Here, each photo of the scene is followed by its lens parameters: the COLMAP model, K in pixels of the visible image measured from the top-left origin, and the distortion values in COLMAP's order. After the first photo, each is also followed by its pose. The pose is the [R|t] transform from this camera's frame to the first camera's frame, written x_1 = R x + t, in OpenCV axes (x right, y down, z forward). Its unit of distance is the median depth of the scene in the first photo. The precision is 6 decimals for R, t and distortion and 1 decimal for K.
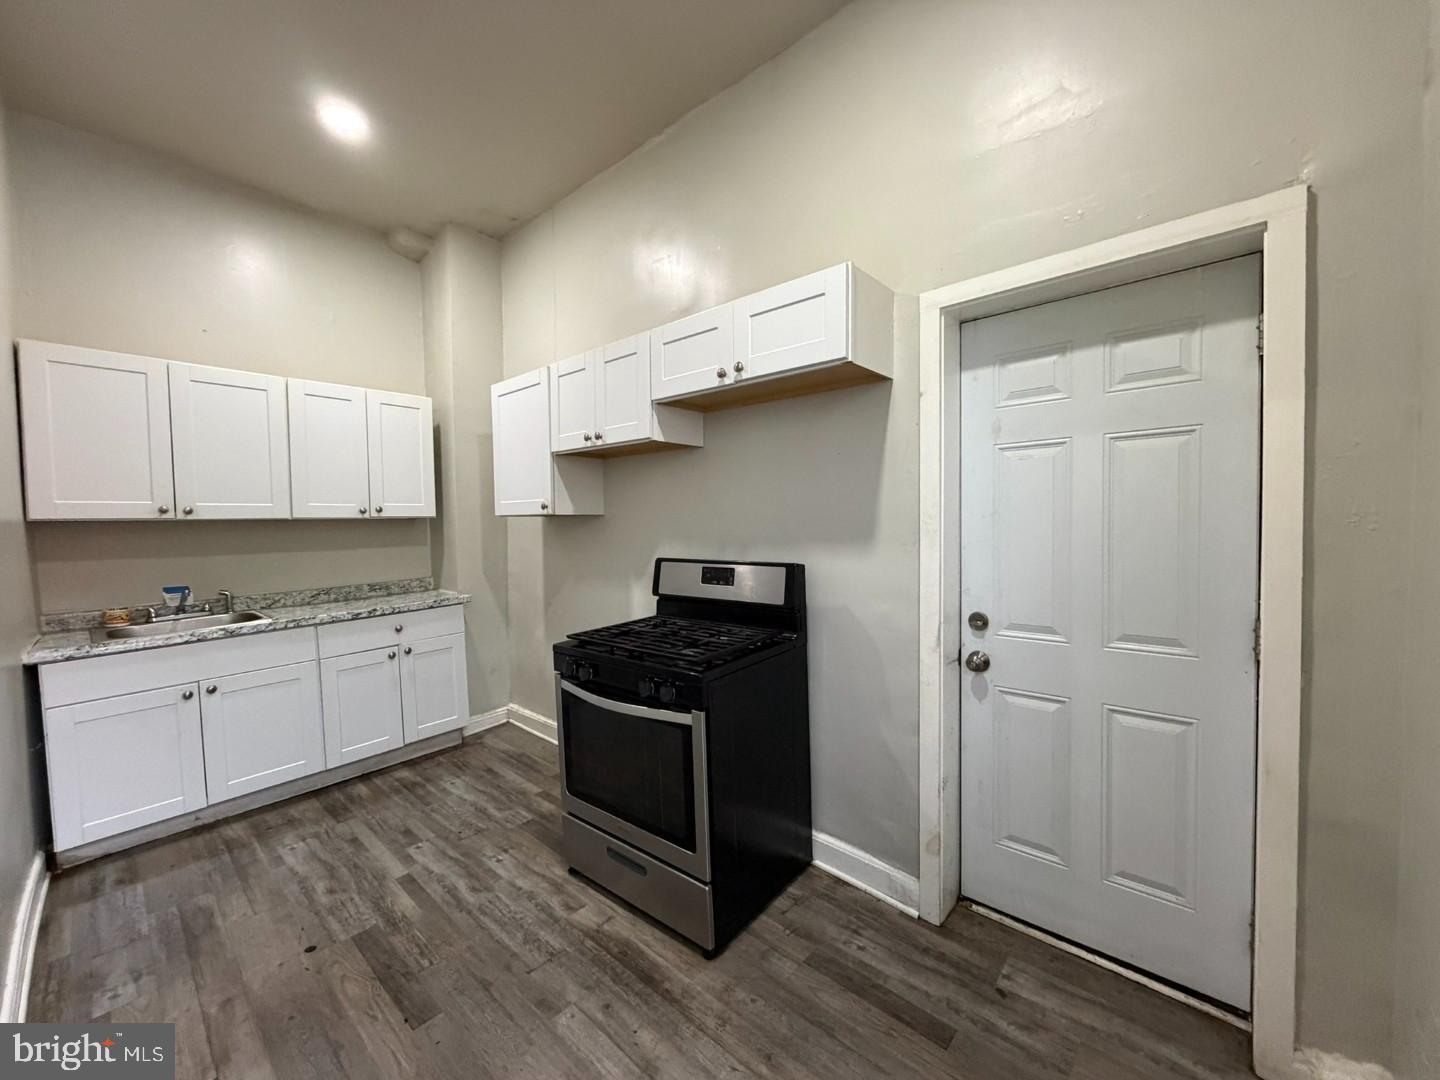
lens RADIAL K [[571.9, 0, 711.3], [0, 571.9, 542.7], [0, 0, 1]] dist [-0.001233, -0.000562]
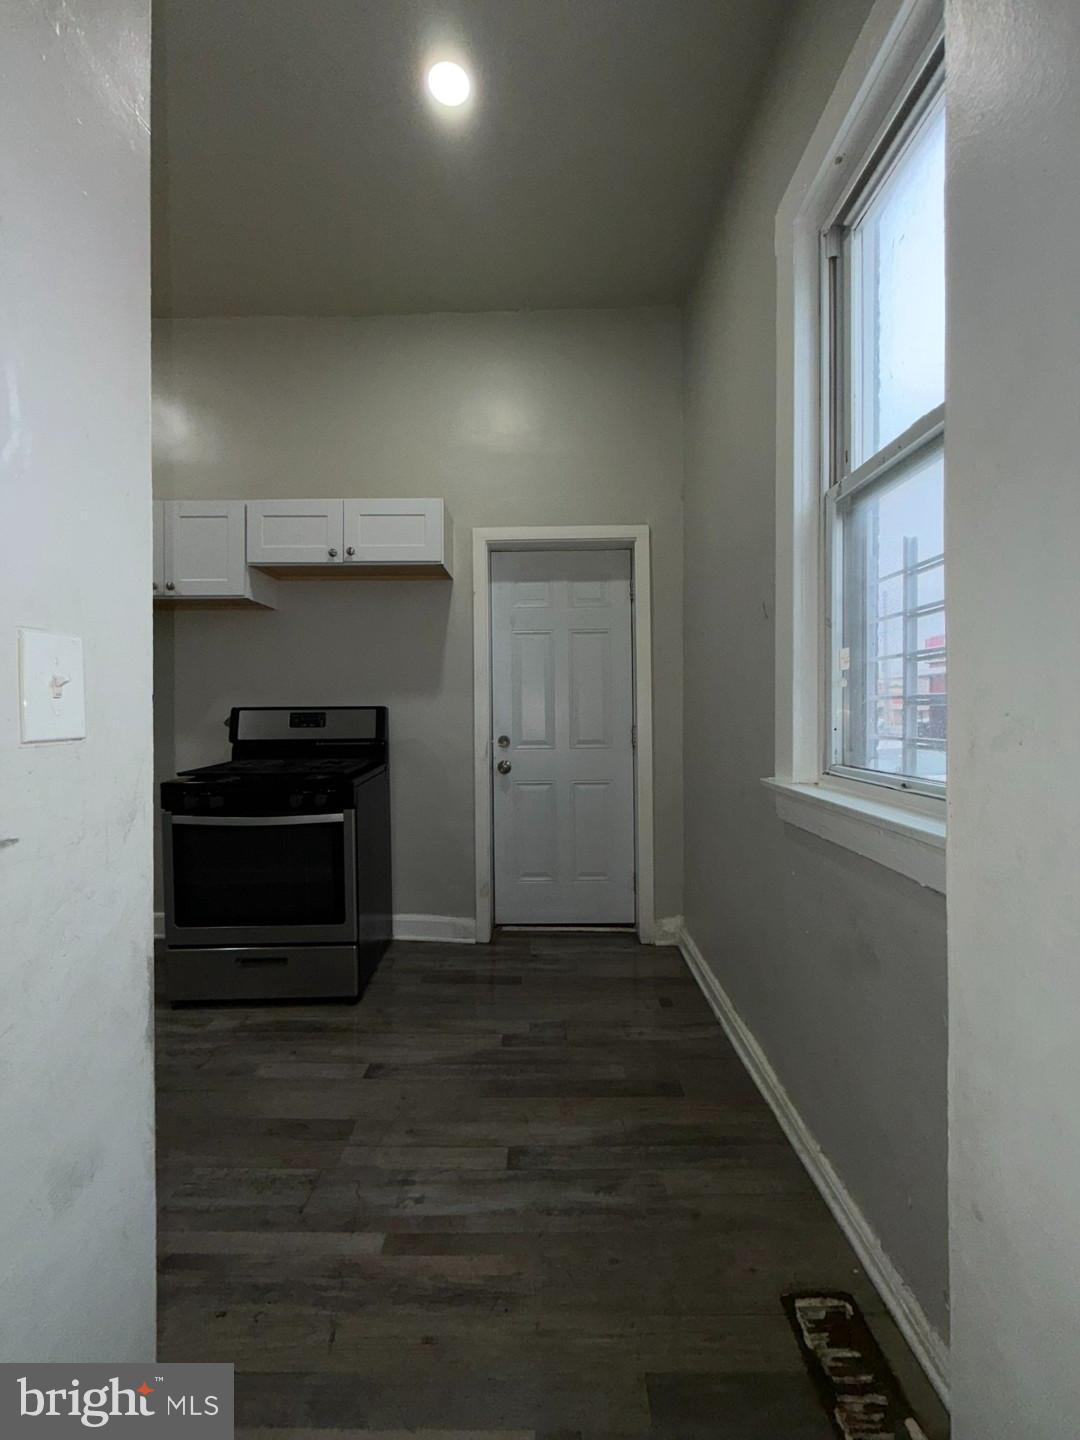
lens RADIAL K [[571.9, 0, 536.5], [0, 571.9, 713.7], [0, 0, 1]] dist [-0.001233, -0.000562]
pose [[0.750702, 0.006960, 0.660605, -0.502770], [0.021332, 0.999168, -0.034768, 0.117145], [-0.660297, 0.040192, 0.749928, -0.239844]]
